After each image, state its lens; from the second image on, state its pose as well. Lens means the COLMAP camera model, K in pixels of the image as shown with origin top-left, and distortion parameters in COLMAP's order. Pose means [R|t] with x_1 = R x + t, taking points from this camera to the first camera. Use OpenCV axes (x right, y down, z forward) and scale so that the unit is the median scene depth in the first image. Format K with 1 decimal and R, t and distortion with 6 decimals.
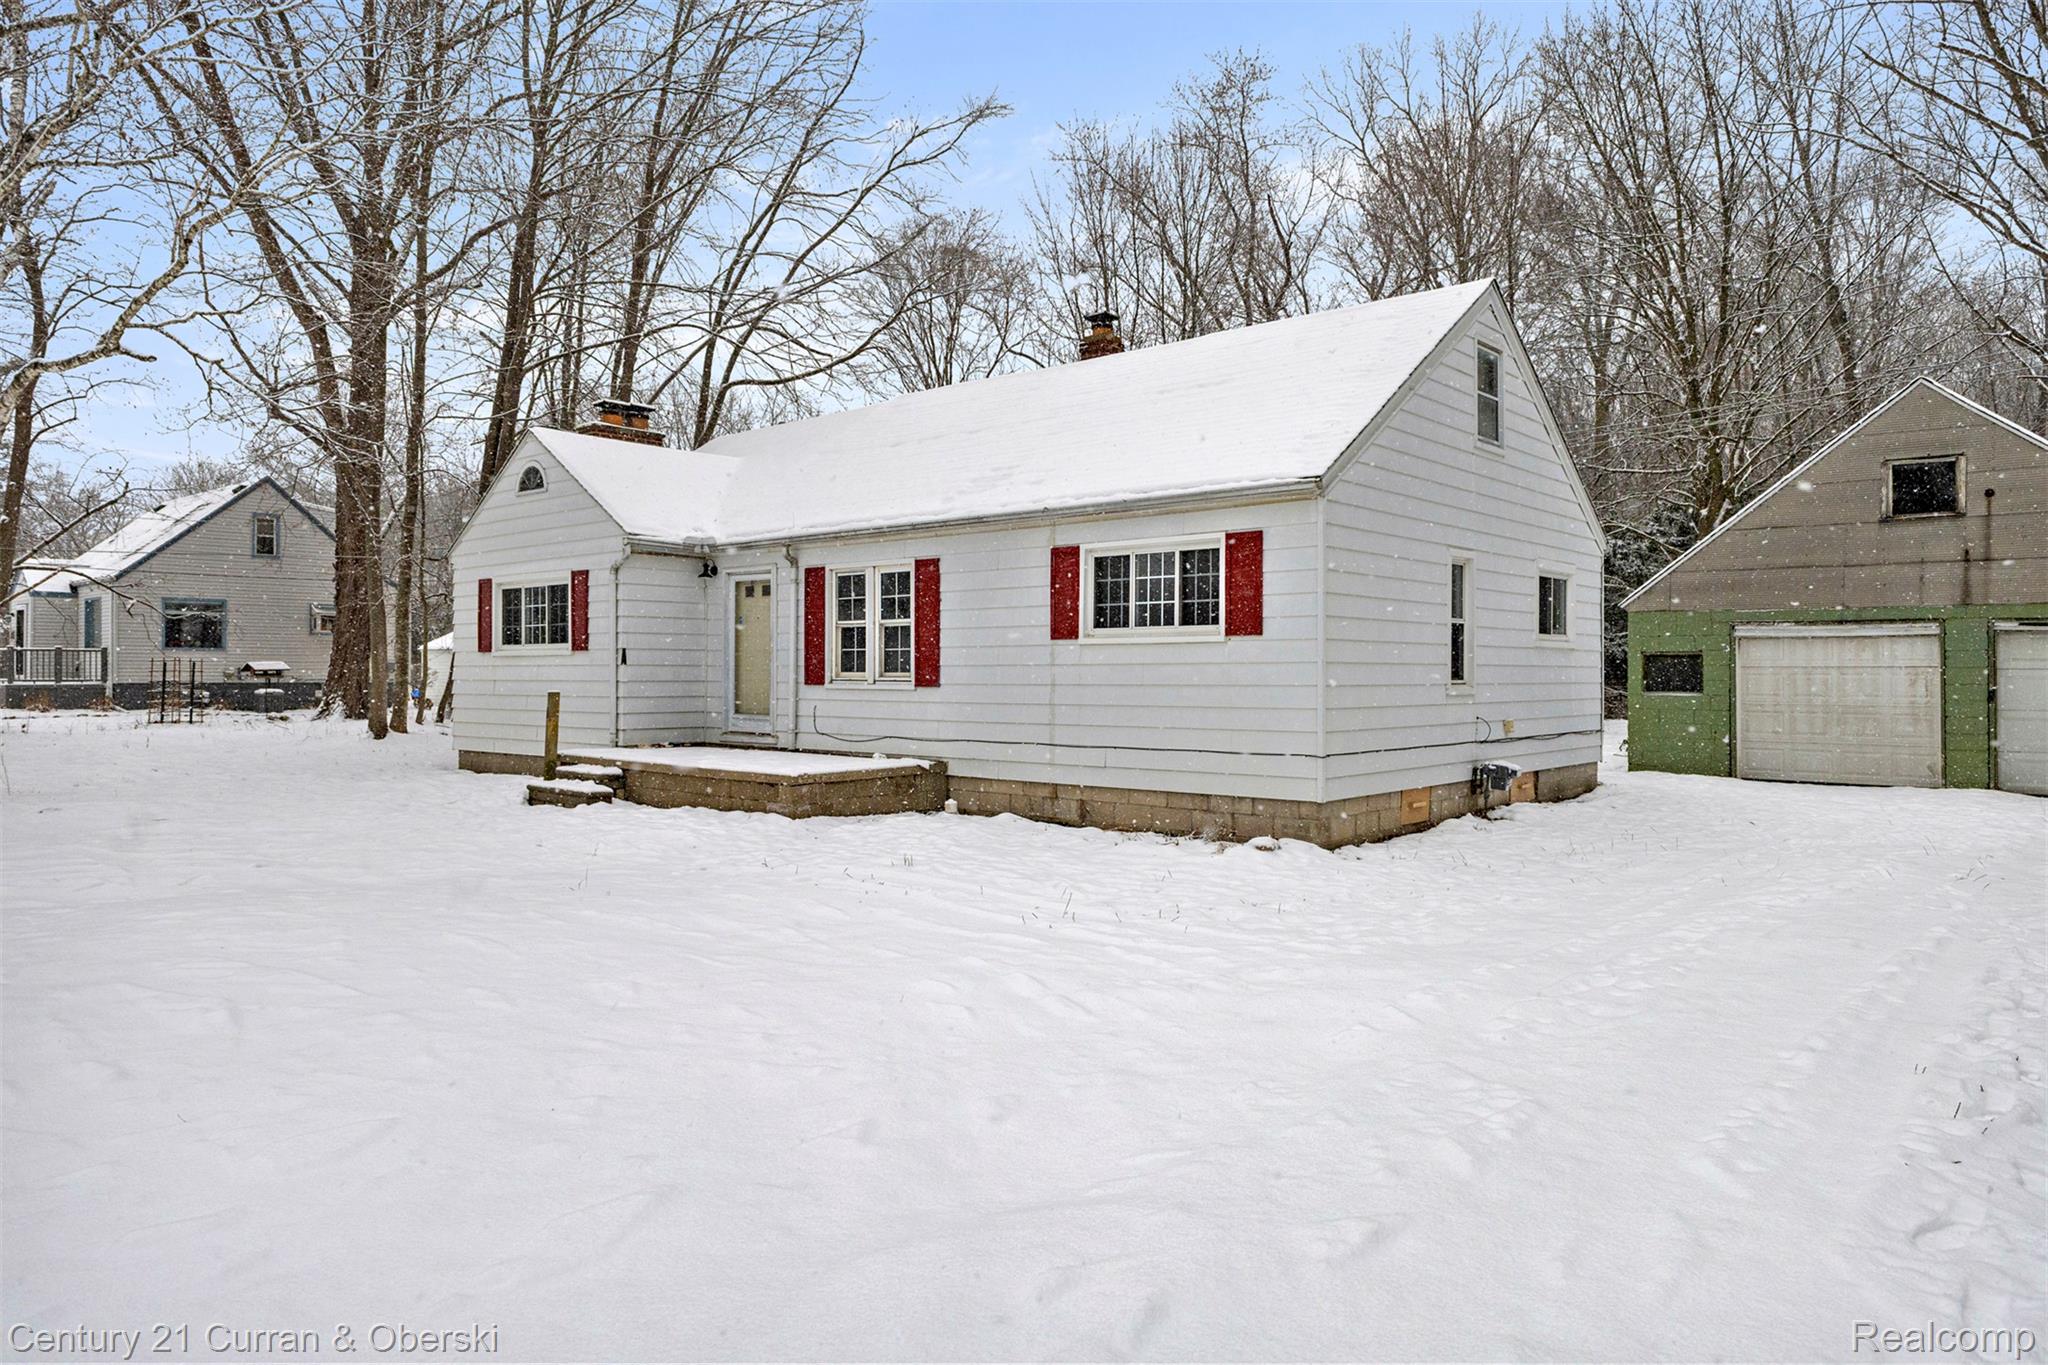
lens RADIAL K [[1336.2, 0, 1017.6], [0, 1336.2, 651.3], [0, 0, 1]] dist [0.010117, -0.007811]
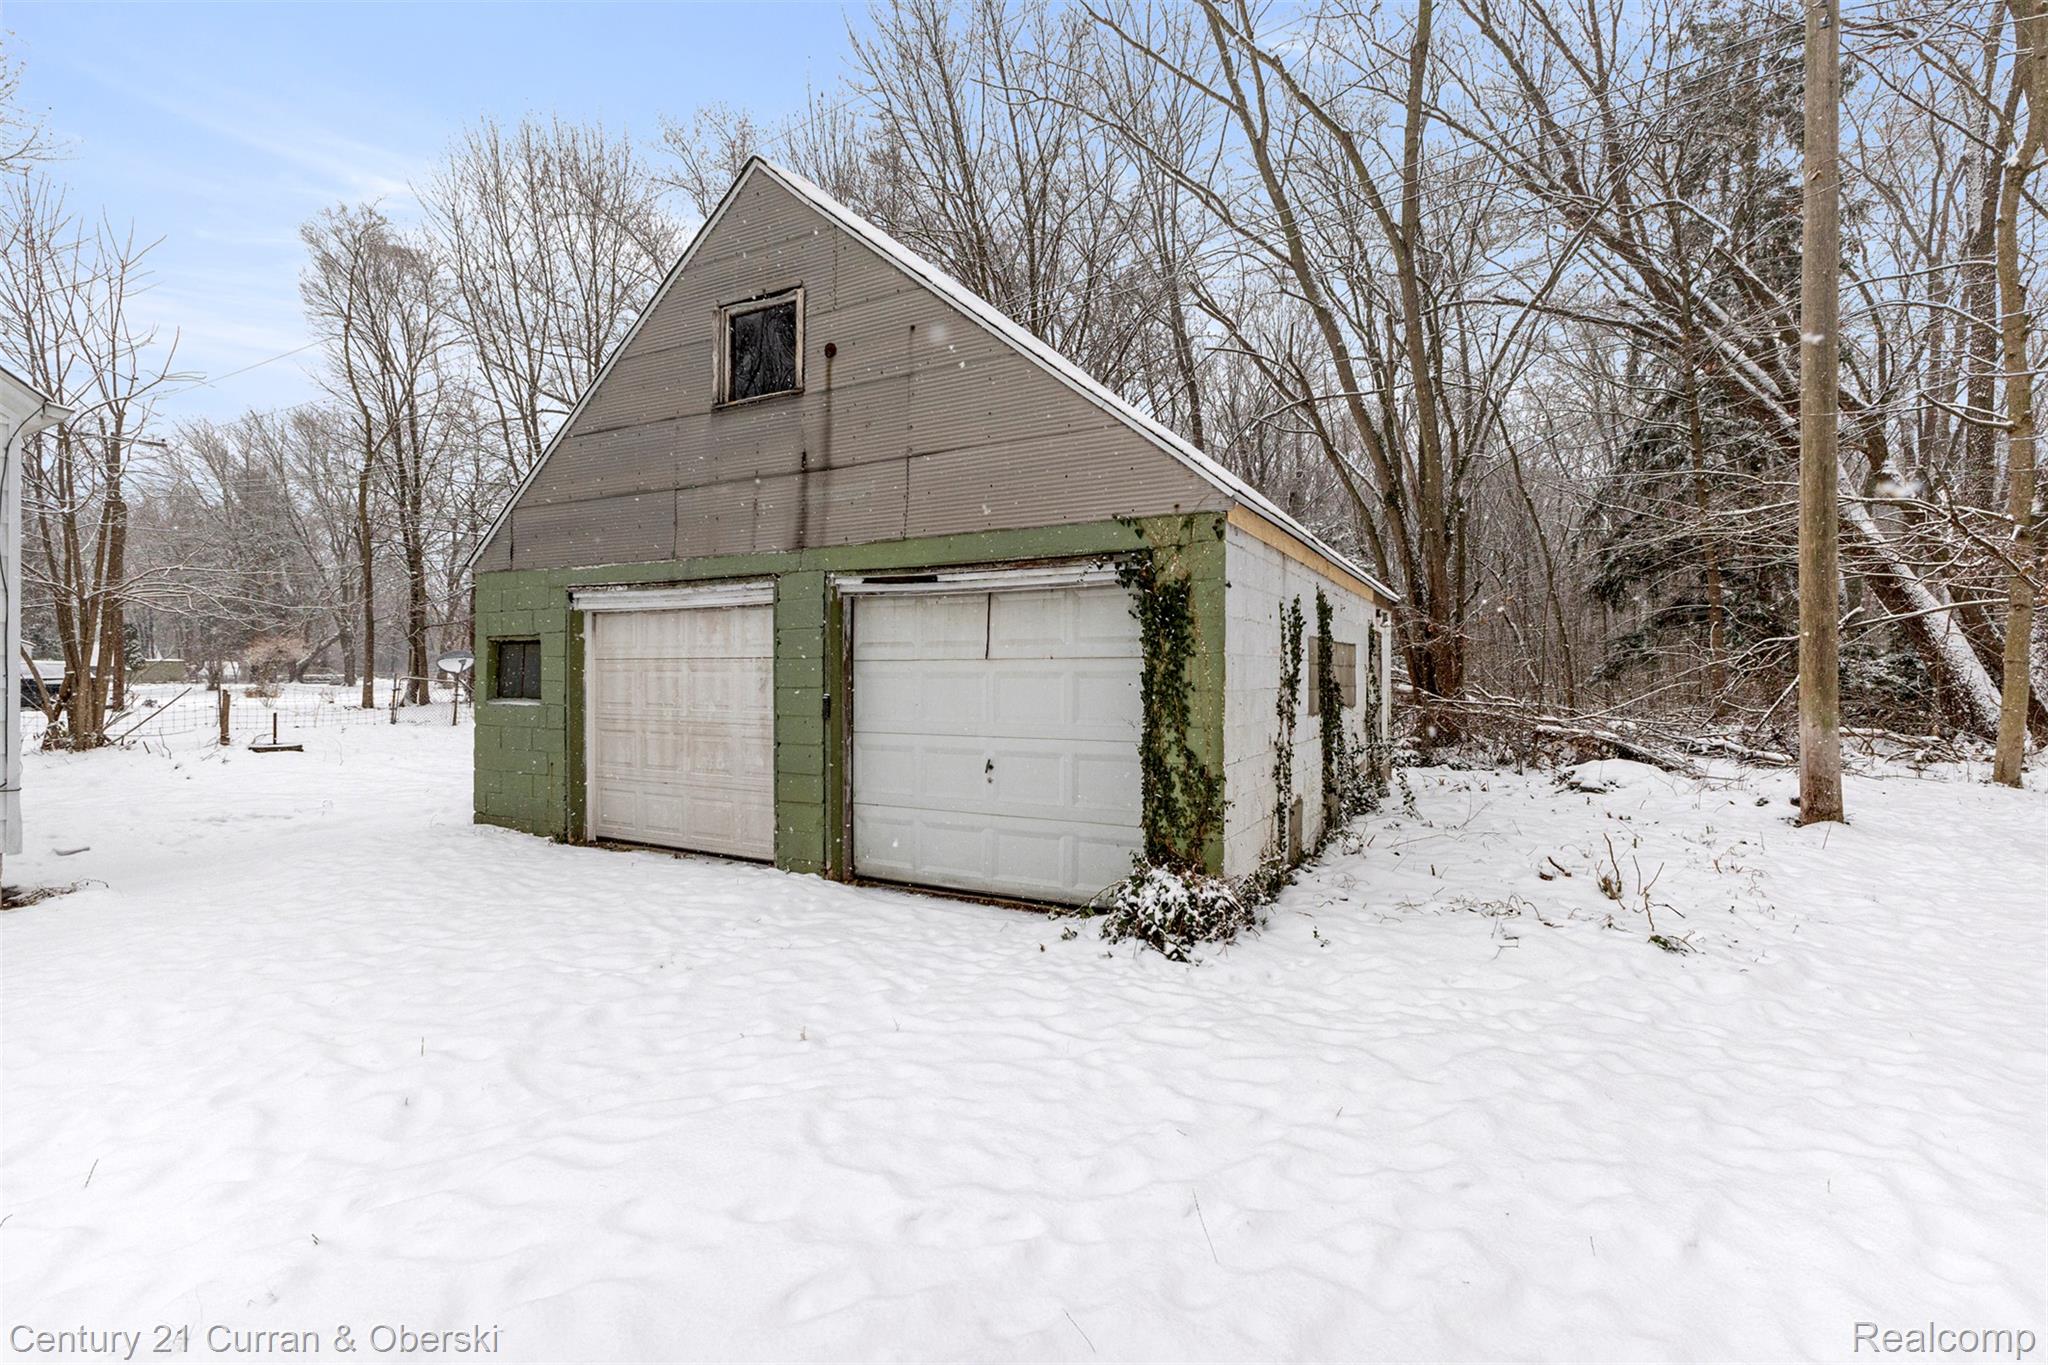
lens RADIAL K [[892.0, 0, 1045.4], [0, 892.0, 668.8], [0, 0, 1]] dist [0.007019, -0.001679]
pose [[0.976458, -0.002442, 0.215694, 0.723293], [-0.000668, 0.999897, 0.014342, 0.010931], [-0.215707, -0.014149, 0.976356, 0.601968]]
